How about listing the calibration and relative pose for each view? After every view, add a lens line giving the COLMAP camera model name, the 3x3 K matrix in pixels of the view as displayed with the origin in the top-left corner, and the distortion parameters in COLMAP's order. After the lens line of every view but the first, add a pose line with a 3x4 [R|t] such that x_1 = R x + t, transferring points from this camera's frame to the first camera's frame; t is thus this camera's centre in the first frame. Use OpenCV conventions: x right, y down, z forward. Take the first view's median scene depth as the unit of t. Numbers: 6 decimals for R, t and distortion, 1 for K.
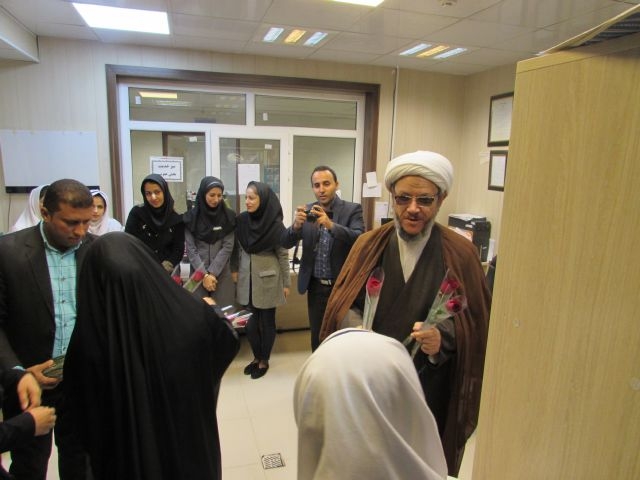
lens RADIAL K [[448.4, 0, 320.0], [0, 448.4, 240.0], [0, 0, 1]] dist [-0.034997, 0.008234]
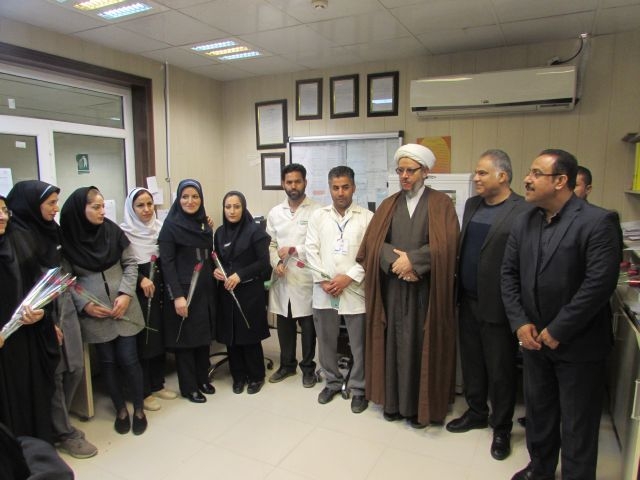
lens RADIAL K [[445.6, 0, 320.0], [0, 445.6, 240.0], [0, 0, 1]] dist [-0.037595, 0.009587]
pose [[0.700215, -0.121011, 0.703602, -0.294150], [0.146421, 0.988922, 0.024366, -0.000098], [-0.698756, 0.085961, 0.710177, 0.161011]]
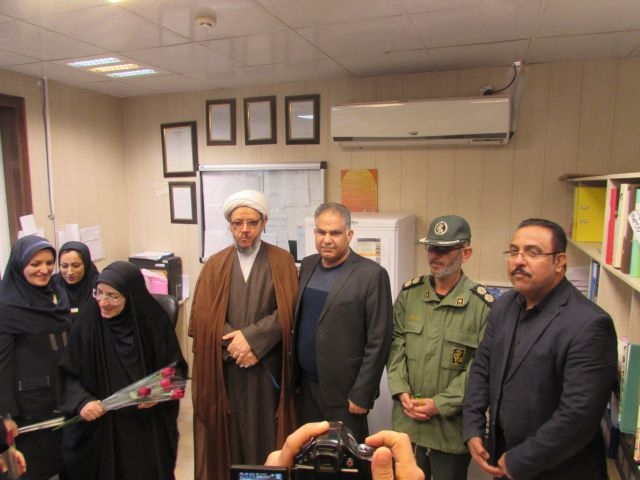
lens RADIAL K [[448.4, 0, 320.0], [0, 448.4, 240.0], [0, 0, 1]] dist [-0.034997, 0.008234]
pose [[0.610866, -0.125281, 0.781759, -0.169866], [0.158531, 0.986760, 0.034258, -0.061929], [-0.775700, 0.103006, 0.622638, 0.184566]]
